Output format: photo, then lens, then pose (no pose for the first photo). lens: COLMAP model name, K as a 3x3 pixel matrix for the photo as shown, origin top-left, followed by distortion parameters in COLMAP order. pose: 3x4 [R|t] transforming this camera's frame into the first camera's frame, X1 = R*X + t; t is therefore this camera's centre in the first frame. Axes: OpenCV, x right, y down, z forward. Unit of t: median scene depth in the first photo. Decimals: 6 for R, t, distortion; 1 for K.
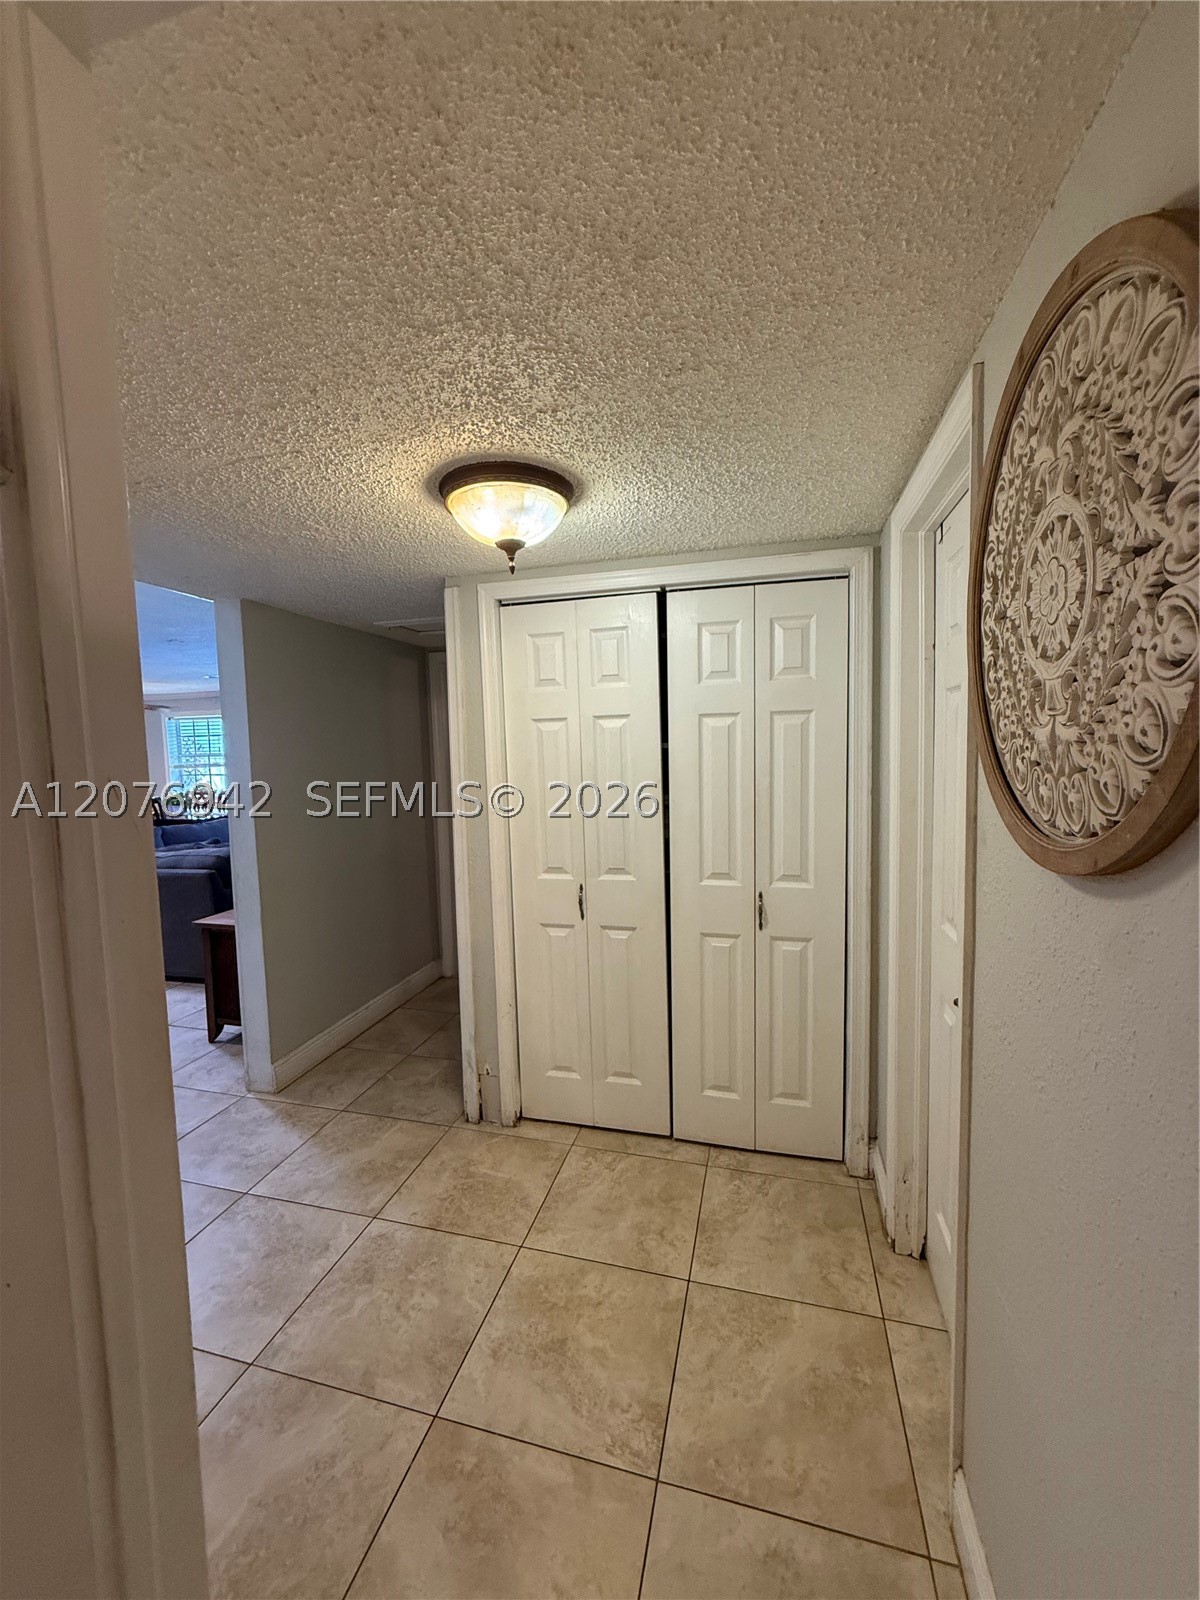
lens RADIAL K [[639.0, 0, 600.8], [0, 639.0, 796.0], [0, 0, 1]] dist [0.000604, 0.000136]
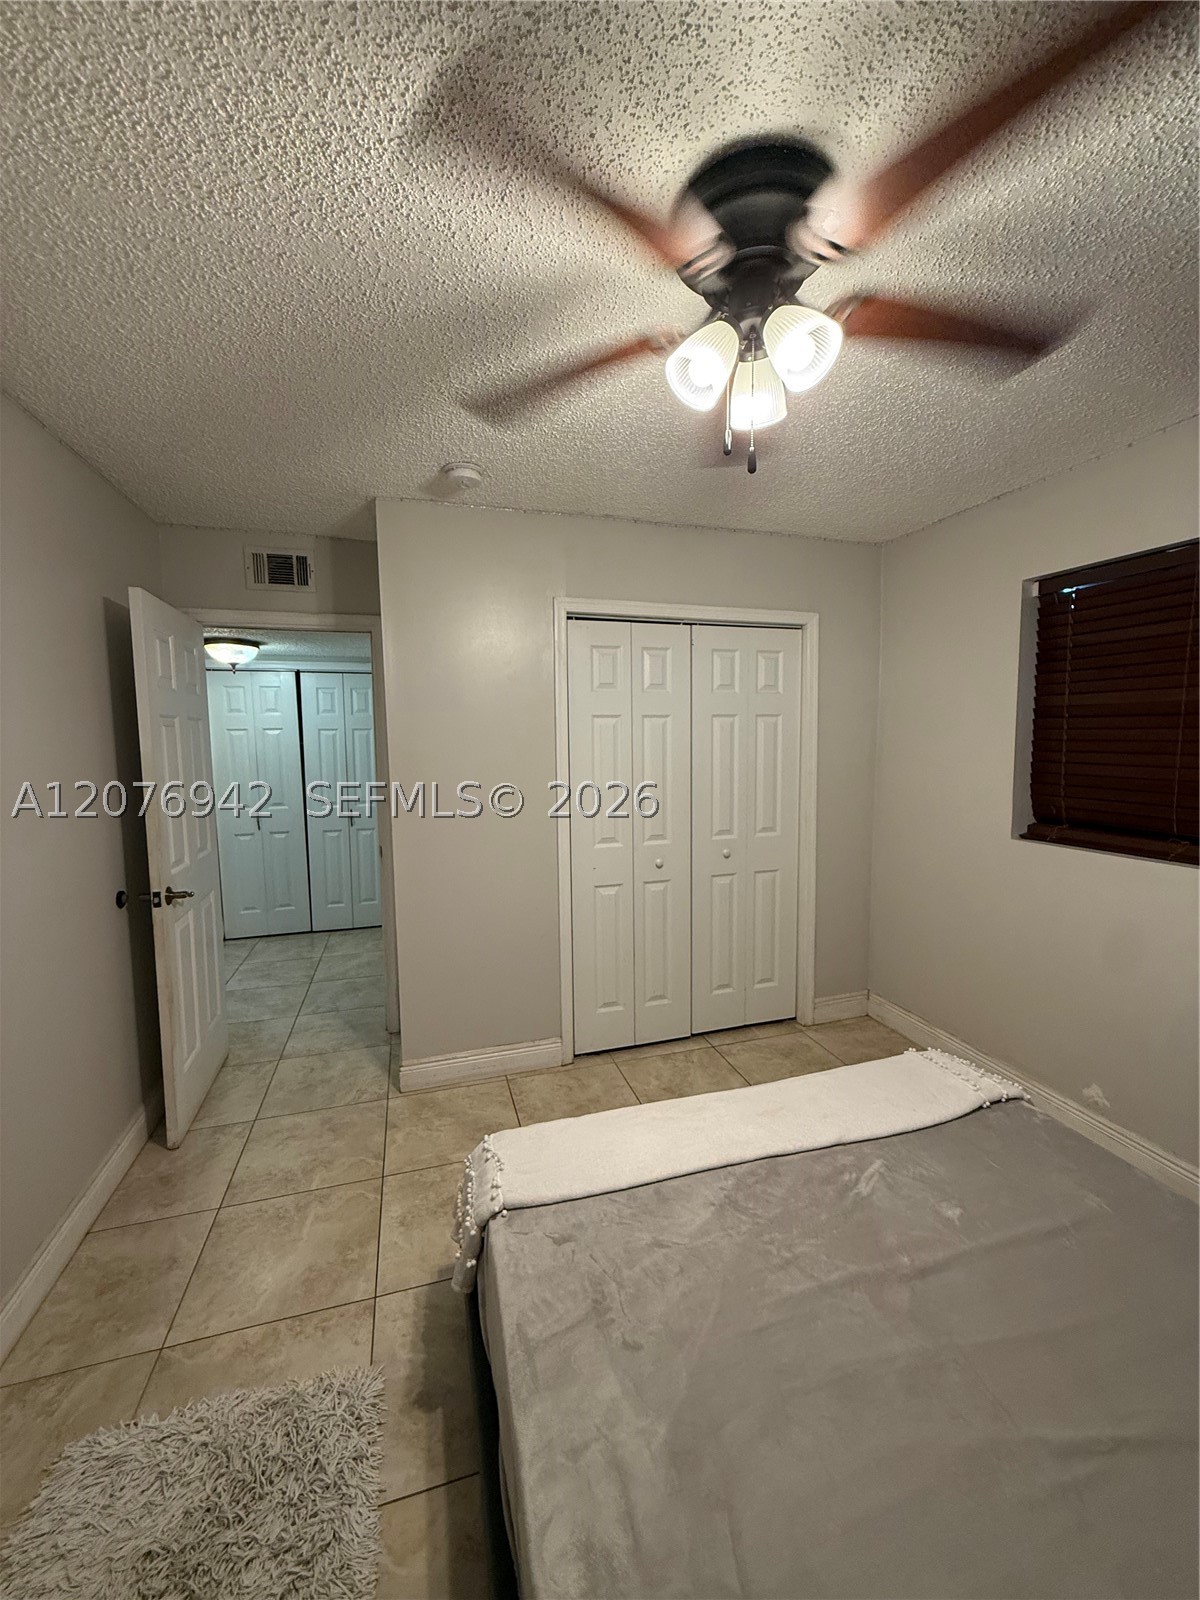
lens RADIAL K [[642.4, 0, 601.5], [0, 642.4, 789.4], [0, 0, 1]] dist [0.000169, -0.000012]
pose [[0.852579, -0.031286, 0.521661, -0.247093], [0.035902, 0.999355, 0.001258, 0.157973], [-0.521363, 0.017656, 0.853152, -1.956833]]
